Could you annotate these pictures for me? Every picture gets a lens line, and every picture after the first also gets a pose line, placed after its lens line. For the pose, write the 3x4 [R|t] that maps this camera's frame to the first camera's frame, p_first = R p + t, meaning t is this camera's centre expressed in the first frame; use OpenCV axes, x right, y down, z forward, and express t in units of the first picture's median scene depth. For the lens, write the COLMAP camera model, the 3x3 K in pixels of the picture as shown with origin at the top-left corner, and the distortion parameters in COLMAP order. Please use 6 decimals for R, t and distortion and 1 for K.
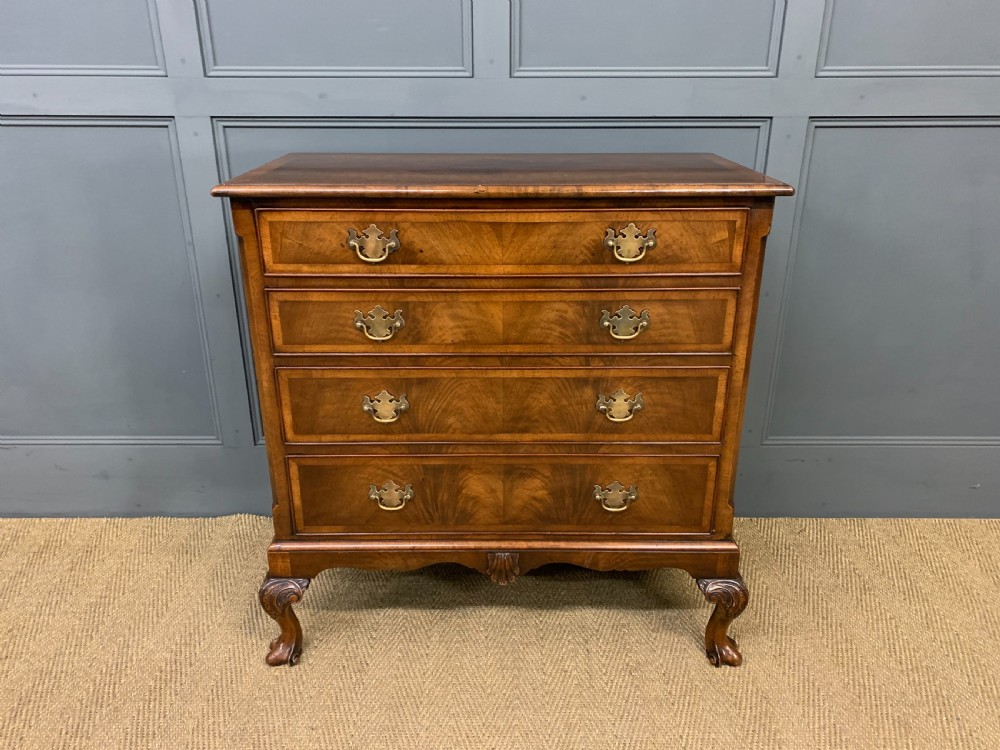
lens RADIAL K [[751.6, 0, 502.1], [0, 751.6, 377.7], [0, 0, 1]] dist [0.048671, -0.031405]
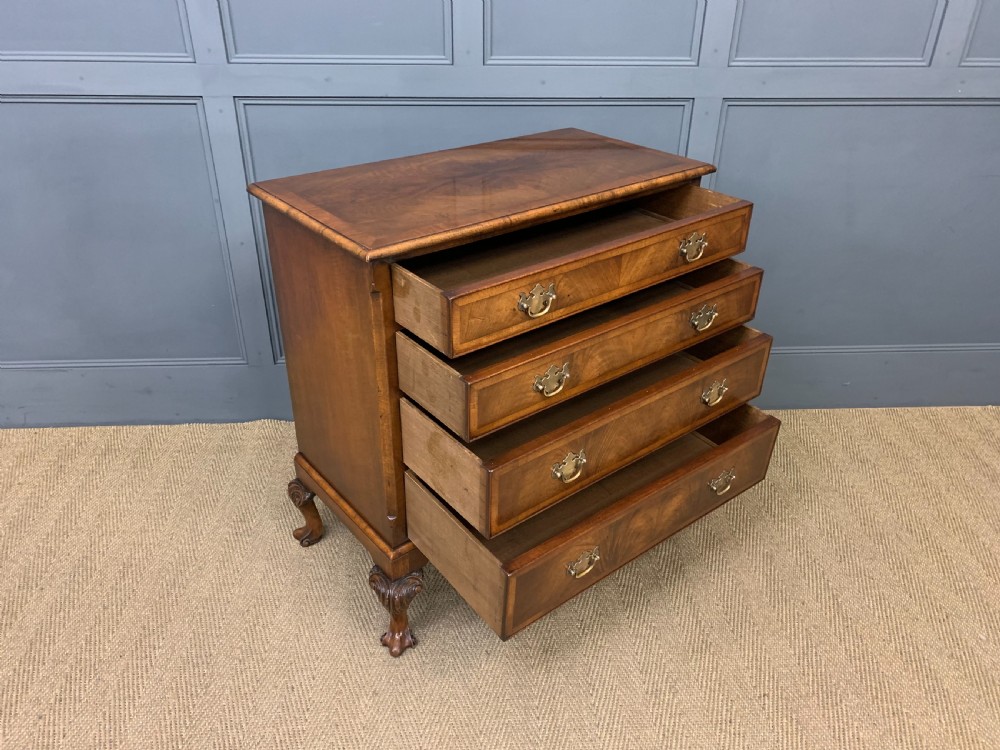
lens RADIAL K [[751.4, 0, 503.3], [0, 751.4, 364.8], [0, 0, 1]] dist [0.033863, -0.009002]
pose [[0.997741, -0.019823, 0.064180, -0.055164], [0.011171, 0.991126, 0.132456, -0.097069], [-0.066236, -0.131440, 0.989109, -0.327562]]
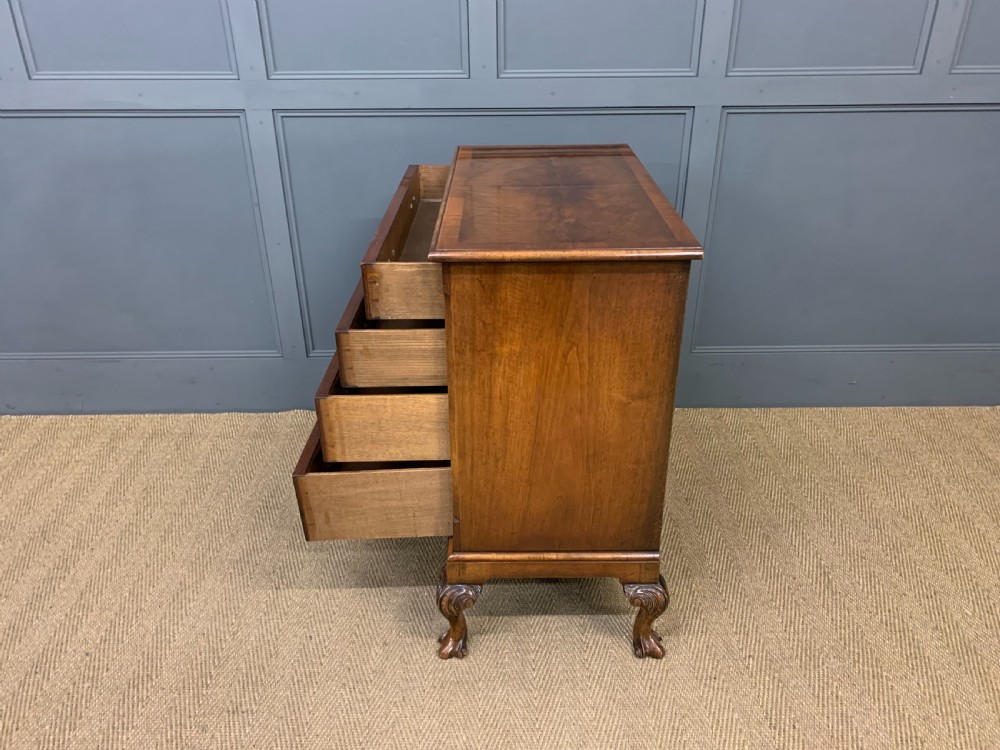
lens RADIAL K [[749.9, 0, 504.0], [0, 749.9, 367.3], [0, 0, 1]] dist [0.027253, 0.002129]
pose [[0.999915, -0.010085, 0.008255, 0.007561], [0.009257, 0.995450, 0.094834, -0.020536], [-0.009174, -0.094750, 0.995459, -0.445543]]
